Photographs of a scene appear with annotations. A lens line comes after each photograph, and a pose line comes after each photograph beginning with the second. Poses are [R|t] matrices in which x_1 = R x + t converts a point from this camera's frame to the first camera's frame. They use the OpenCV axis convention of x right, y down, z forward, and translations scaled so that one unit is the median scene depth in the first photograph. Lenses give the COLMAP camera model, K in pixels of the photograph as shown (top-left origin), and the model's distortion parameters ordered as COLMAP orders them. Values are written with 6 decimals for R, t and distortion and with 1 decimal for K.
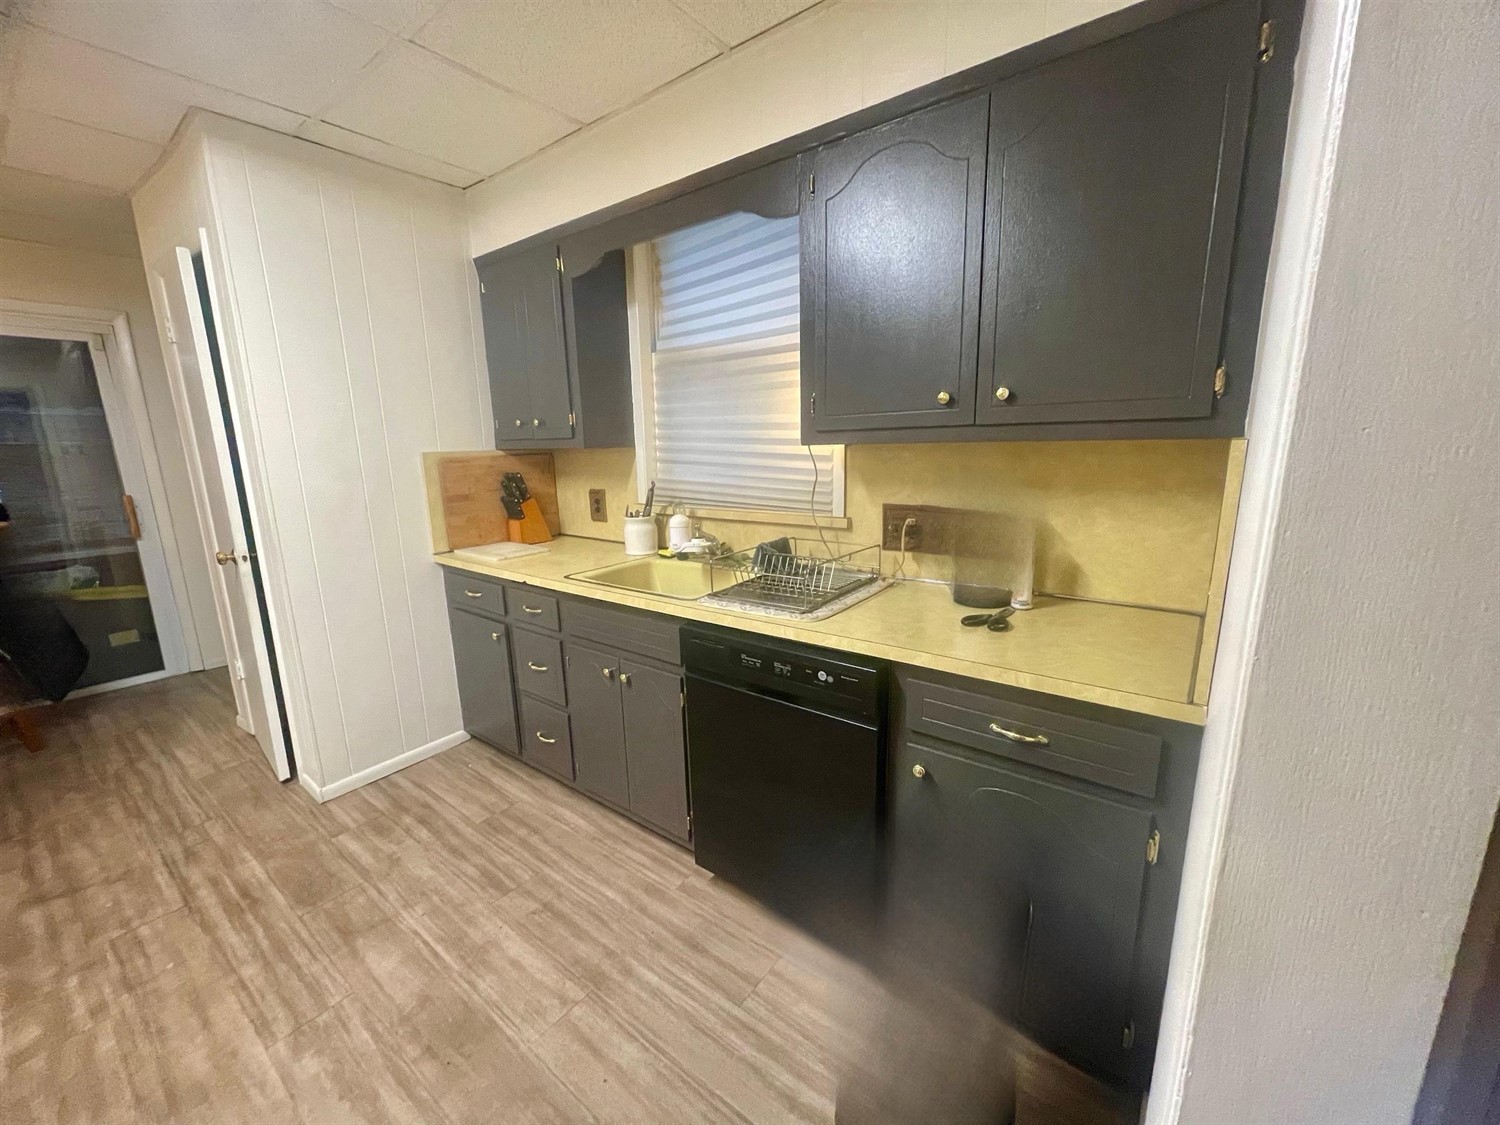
lens RADIAL K [[591.8, 0, 749.0], [0, 591.8, 567.1], [0, 0, 1]] dist [0.004192, -0.000054]
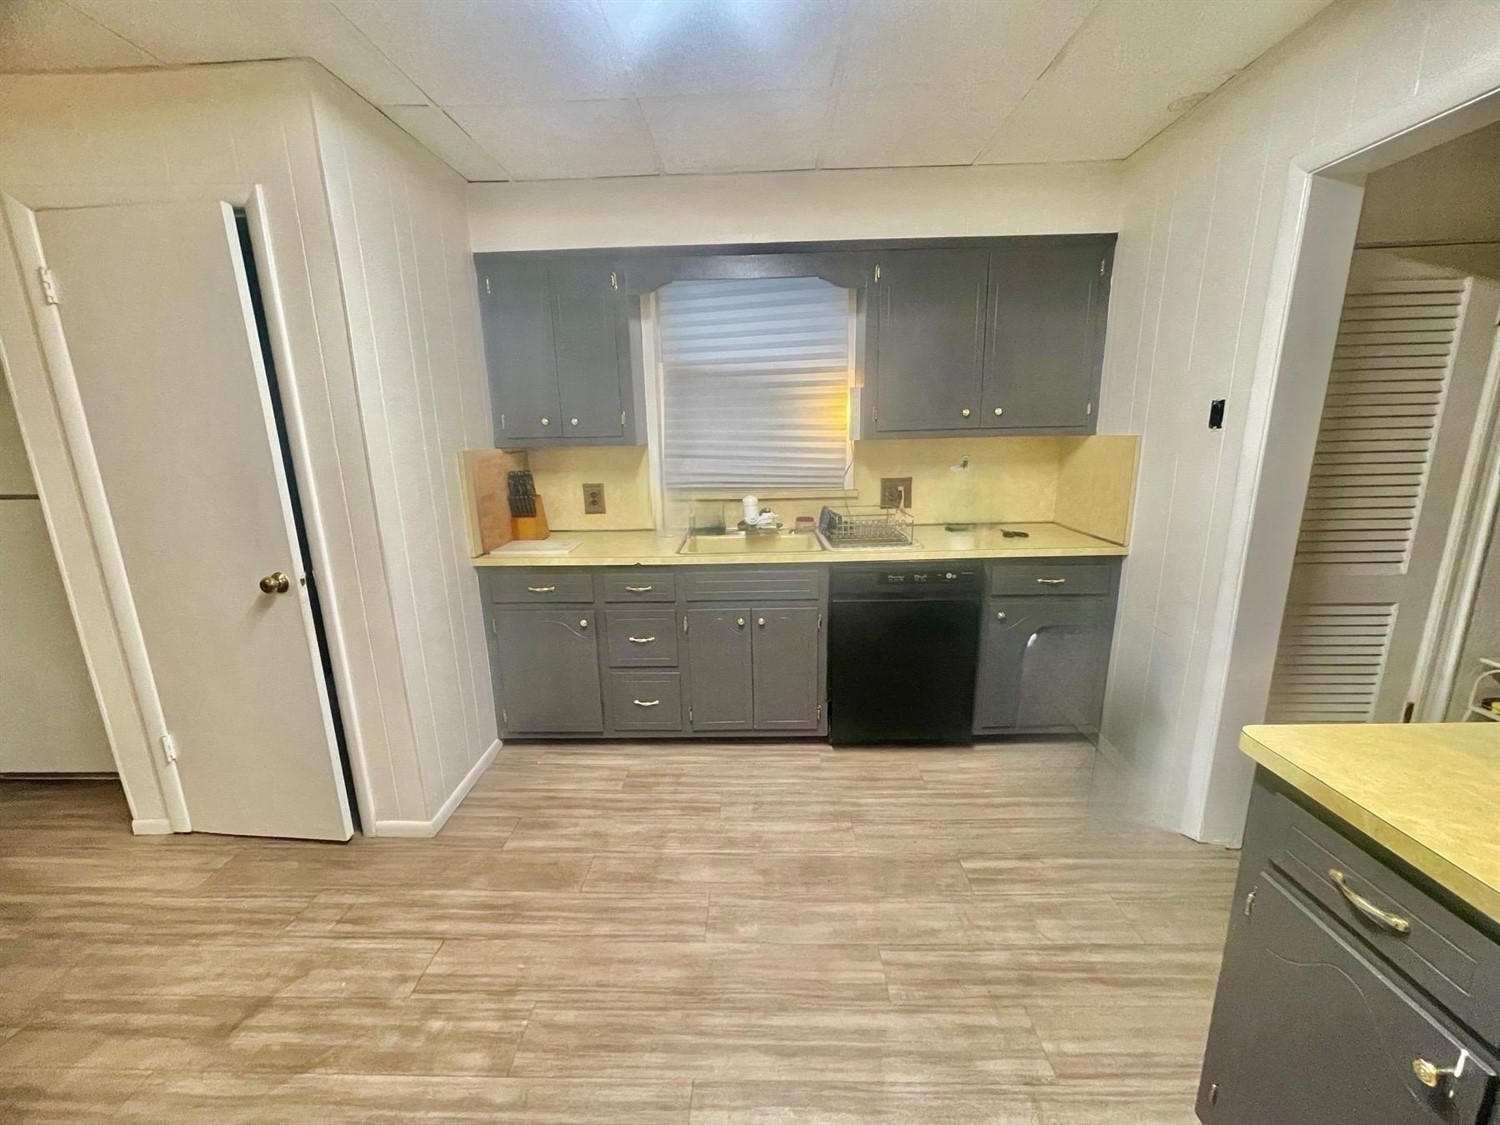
lens RADIAL K [[591.8, 0, 749.1], [0, 591.8, 556.9], [0, 0, 1]] dist [0.004192, -0.000054]
pose [[0.814085, -0.119568, 0.568304, -0.933341], [0.124980, 0.991717, 0.029619, 0.005633], [-0.567138, 0.046914, 0.822285, -0.056487]]
